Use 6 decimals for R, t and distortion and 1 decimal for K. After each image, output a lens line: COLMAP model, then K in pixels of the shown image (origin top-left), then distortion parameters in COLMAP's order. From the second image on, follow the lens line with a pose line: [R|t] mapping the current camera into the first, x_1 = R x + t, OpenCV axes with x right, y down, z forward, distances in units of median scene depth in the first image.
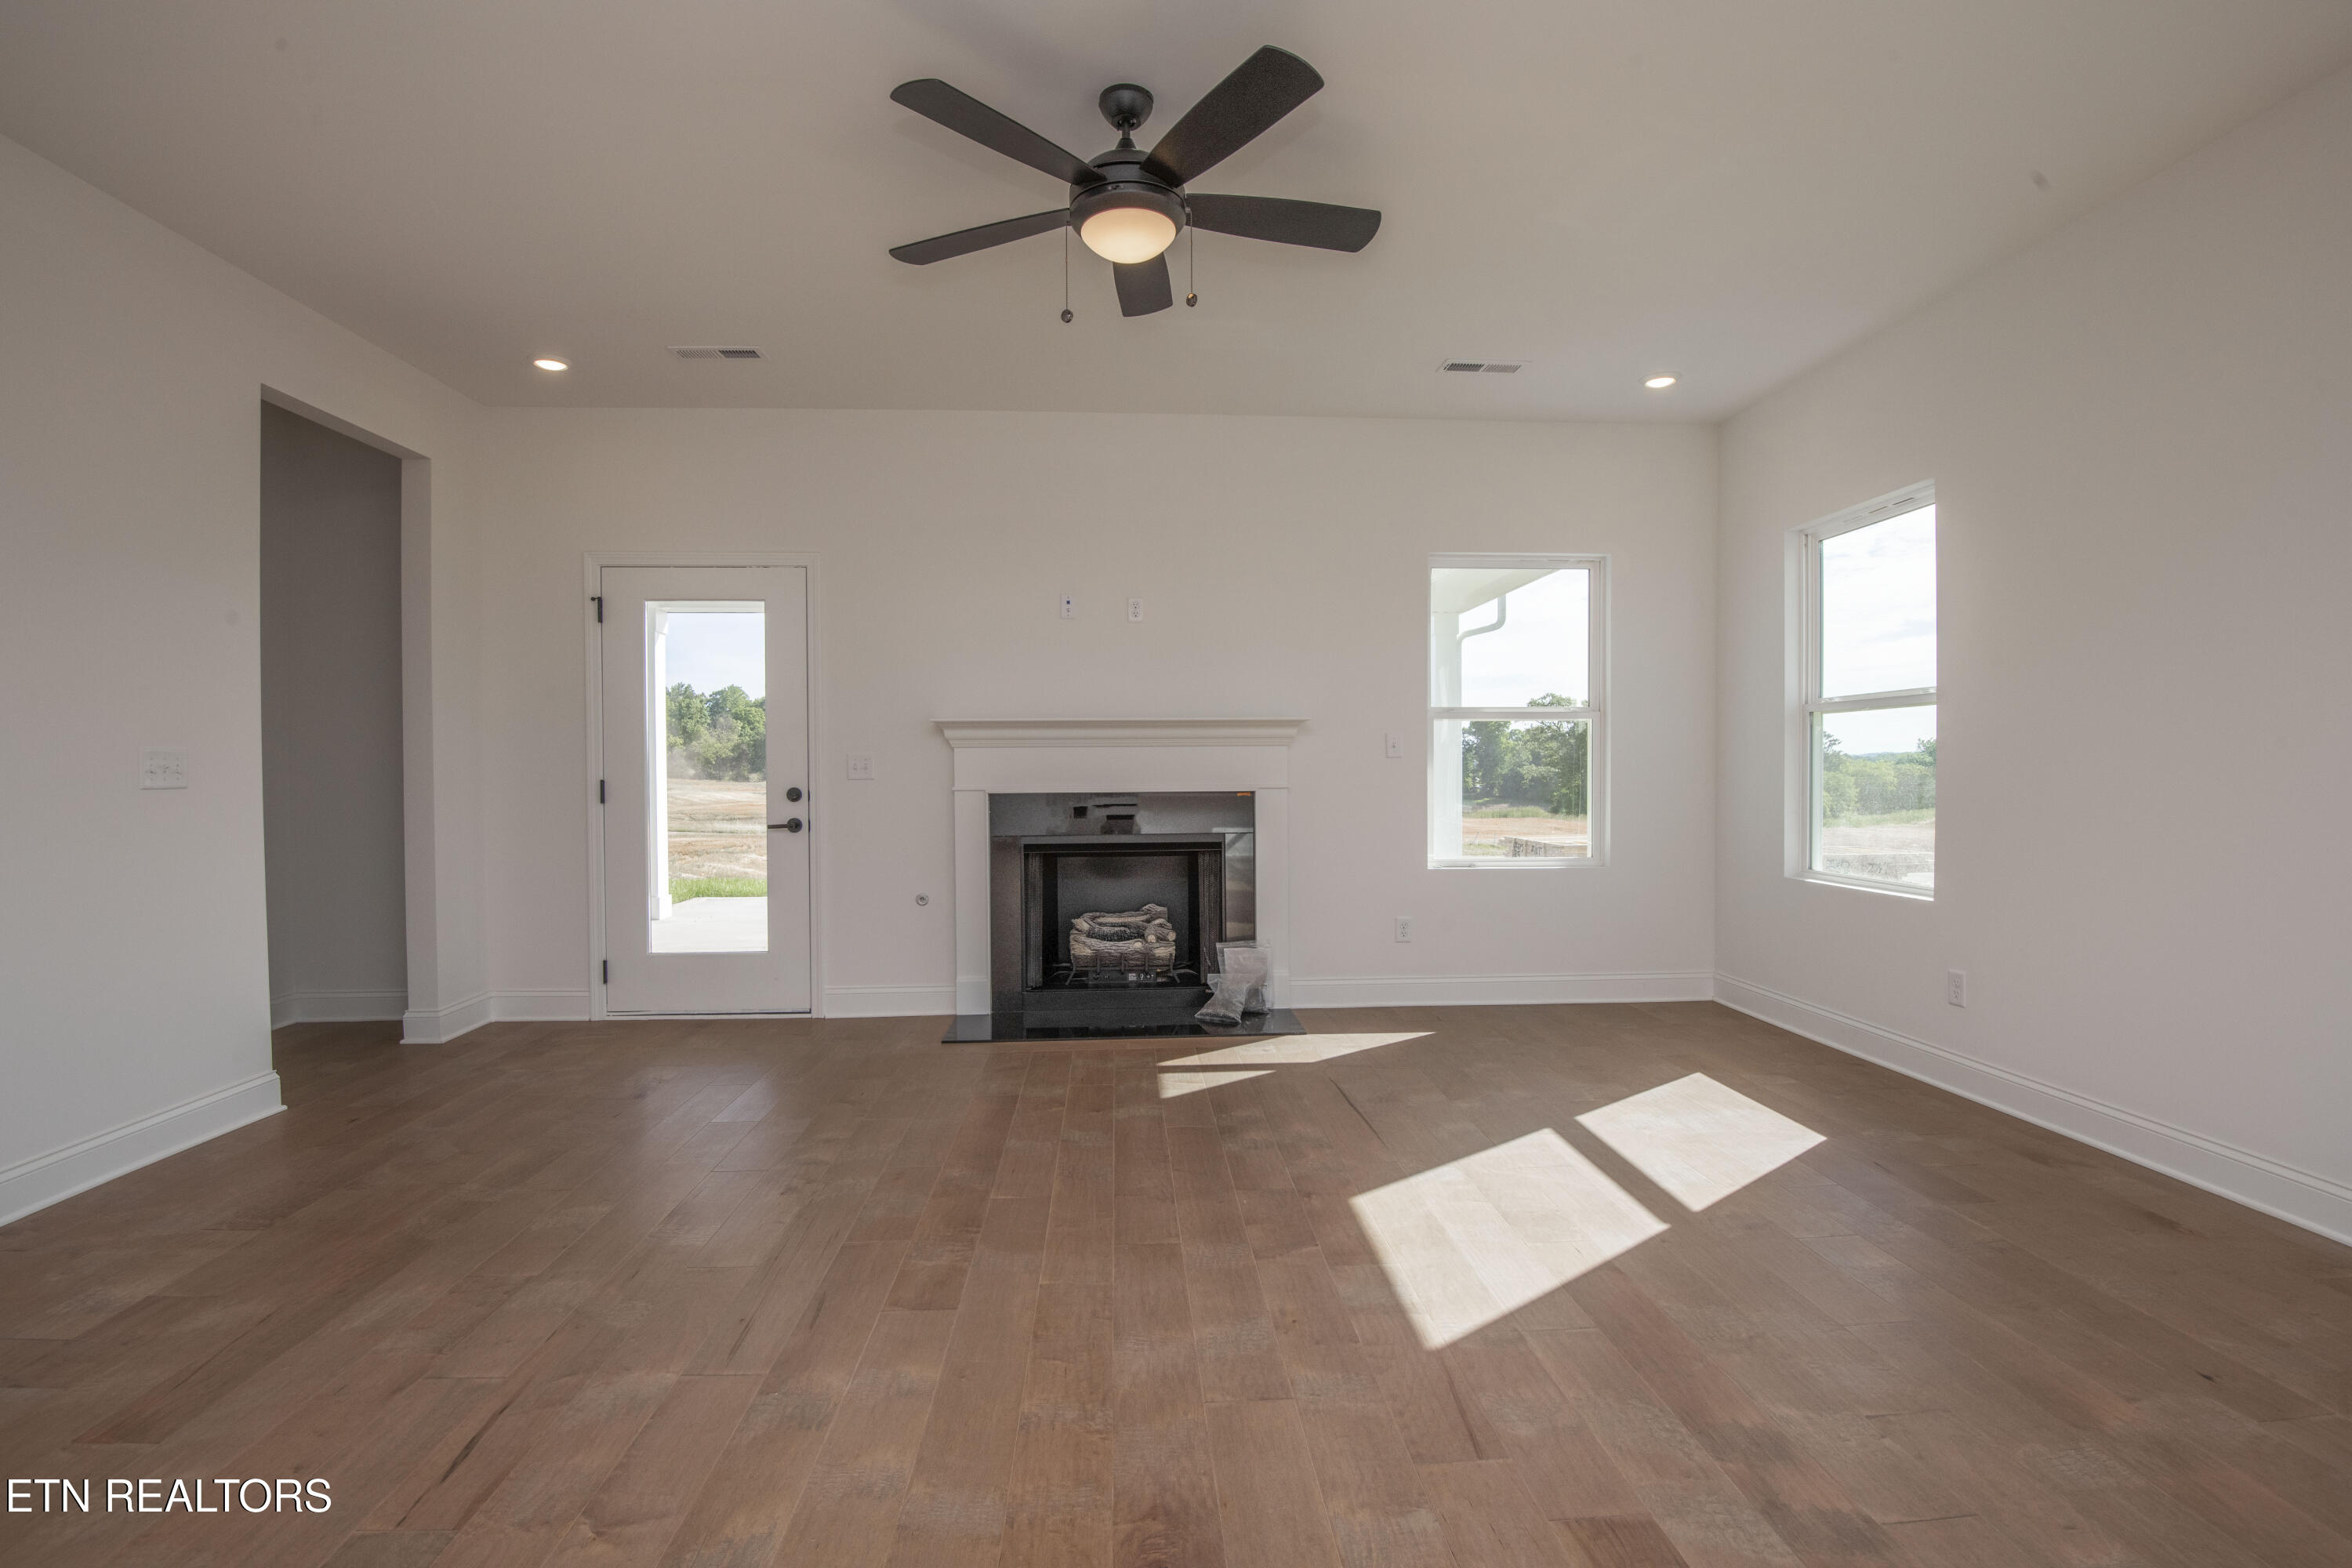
lens RADIAL K [[1083.7, 0, 1184.6], [0, 1083.7, 783.8], [0, 0, 1]] dist [-0.003213, -0.016909]
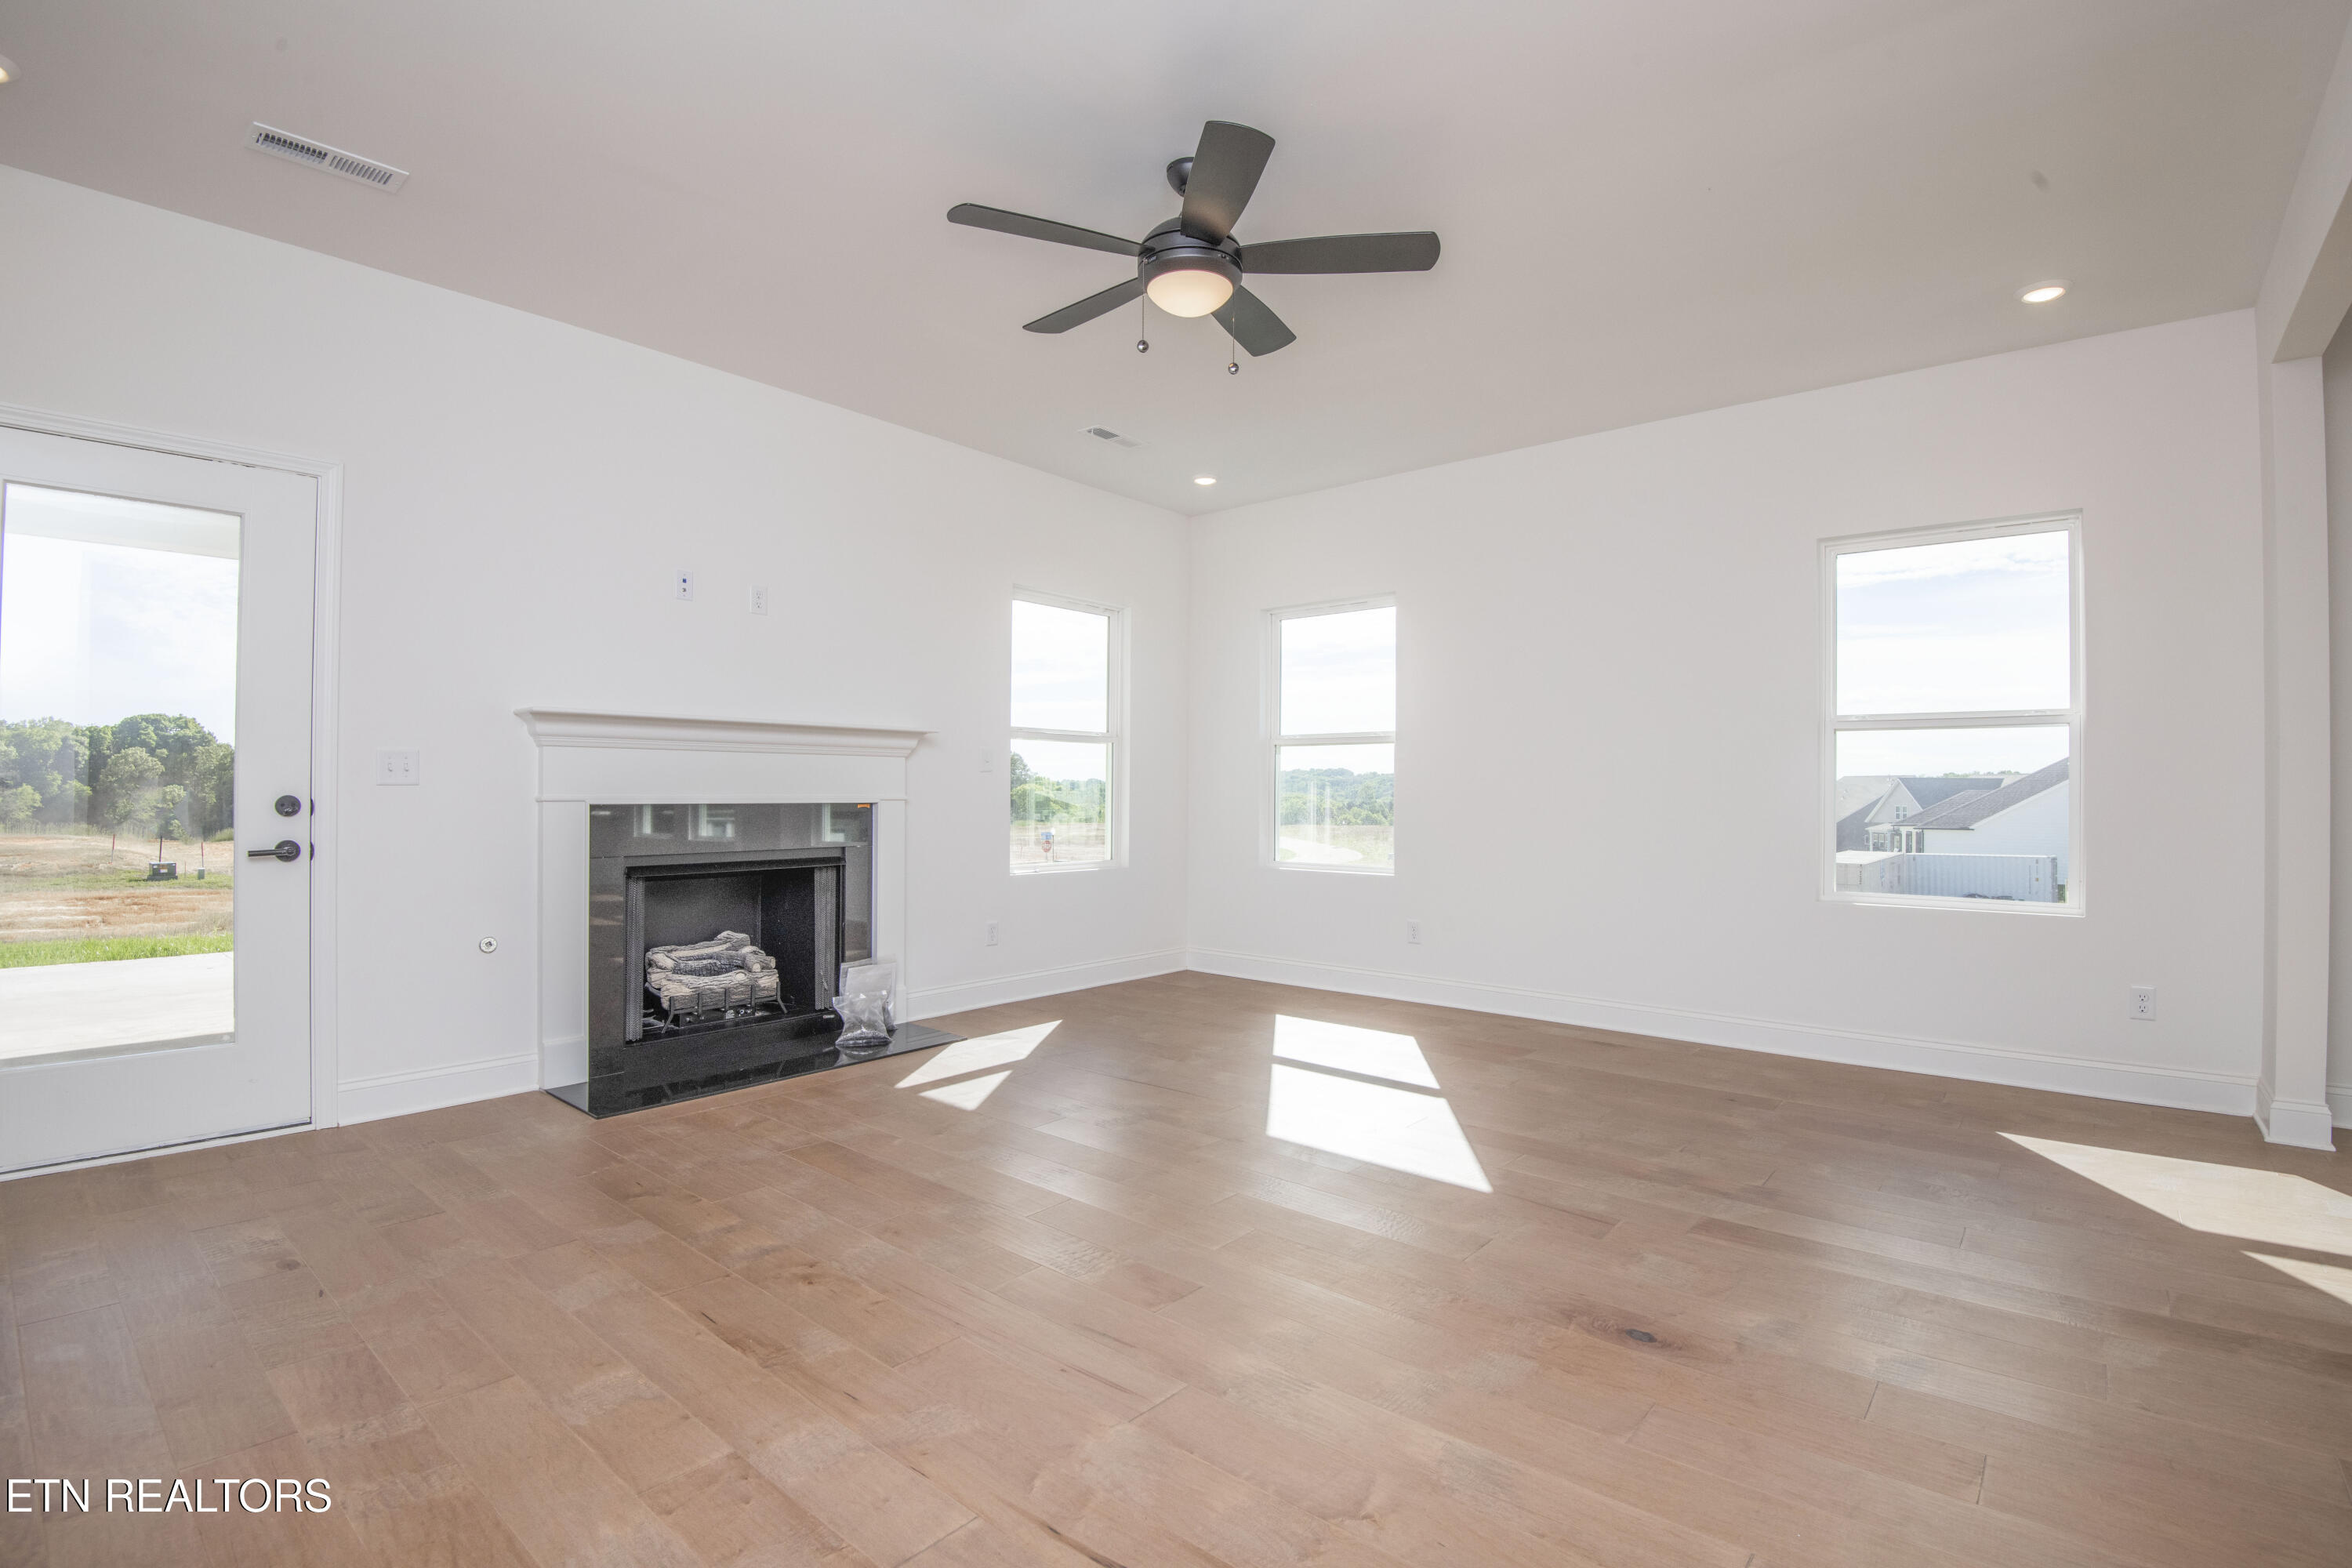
lens RADIAL K [[1083.7, 0, 1184.6], [0, 1083.7, 783.8], [0, 0, 1]] dist [-0.003213, -0.016909]
pose [[0.690645, 0.015724, 0.723023, -0.457938], [-0.000617, 0.999776, -0.021154, 0.010137], [-0.723194, 0.014164, 0.690500, 0.132246]]
